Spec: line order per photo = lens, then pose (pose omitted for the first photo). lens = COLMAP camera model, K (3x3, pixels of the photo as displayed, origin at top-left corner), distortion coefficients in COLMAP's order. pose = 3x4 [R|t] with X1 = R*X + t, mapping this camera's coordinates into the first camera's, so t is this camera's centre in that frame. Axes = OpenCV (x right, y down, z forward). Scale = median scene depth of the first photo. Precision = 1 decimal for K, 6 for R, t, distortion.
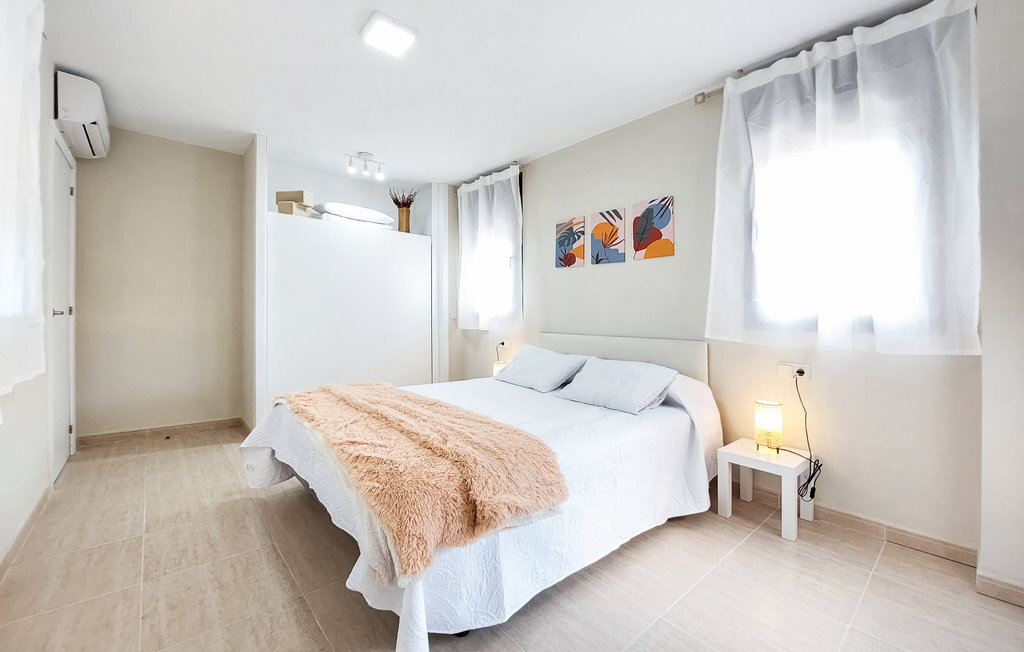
lens RADIAL K [[413.1, 0, 517.4], [0, 413.1, 315.4], [0, 0, 1]] dist [-0.001420, -0.000117]
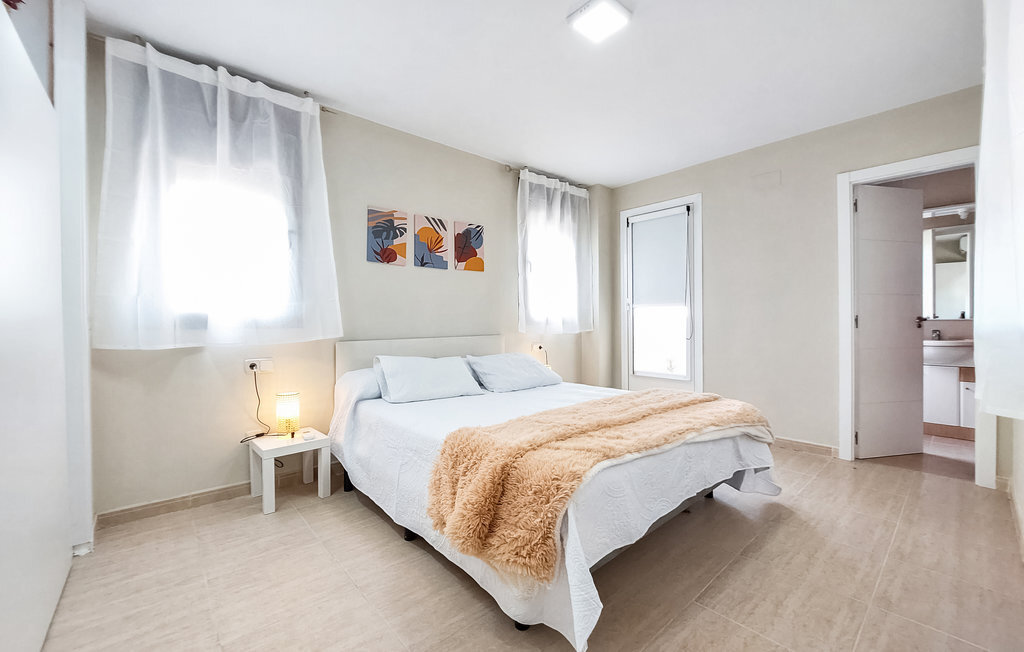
lens RADIAL K [[413.1, 0, 517.4], [0, 413.1, 315.4], [0, 0, 1]] dist [-0.001420, -0.000117]
pose [[-0.006431, -0.005606, 0.999964, -0.834881], [0.008038, 0.999952, 0.005657, -0.011006], [-0.999947, 0.008074, -0.006386, 0.804289]]
